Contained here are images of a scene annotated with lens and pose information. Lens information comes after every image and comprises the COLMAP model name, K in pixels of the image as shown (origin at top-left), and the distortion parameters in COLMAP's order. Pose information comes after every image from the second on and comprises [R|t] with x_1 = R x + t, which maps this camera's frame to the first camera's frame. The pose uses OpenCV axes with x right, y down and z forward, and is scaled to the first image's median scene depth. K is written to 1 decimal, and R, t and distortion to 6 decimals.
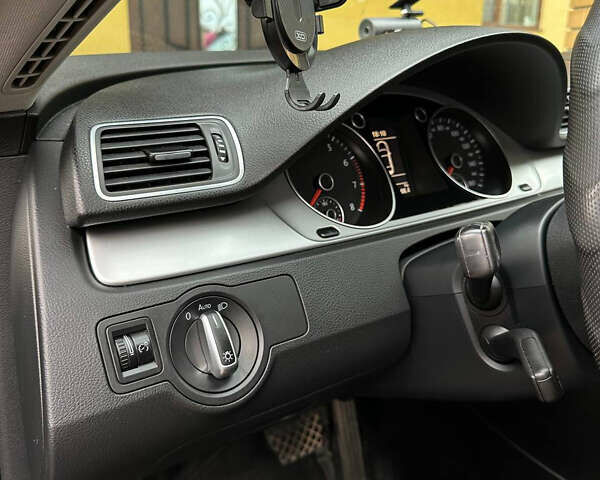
lens RADIAL K [[539.6, 0, 300.0], [0, 539.6, 240.0], [0, 0, 1]] dist [0.042853, -0.107560]
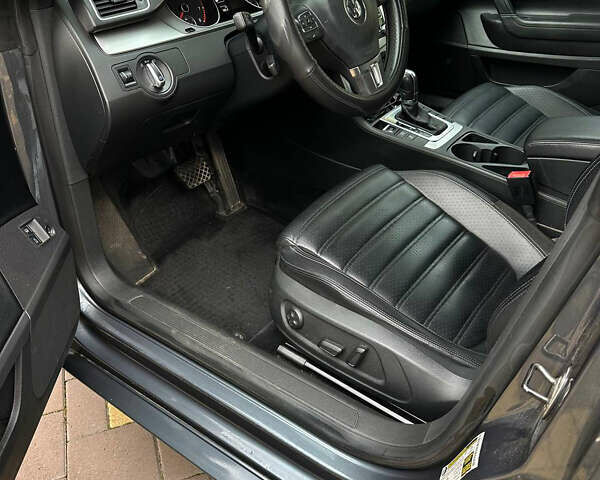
lens RADIAL K [[539.6, 0, 300.0], [0, 539.6, 240.0], [0, 0, 1]] dist [0.042853, -0.107560]
pose [[0.963611, -0.186300, 0.191693, -0.110357], [0.129713, 0.952923, 0.274067, 0.276512], [-0.233727, -0.239229, 0.942413, -1.548631]]
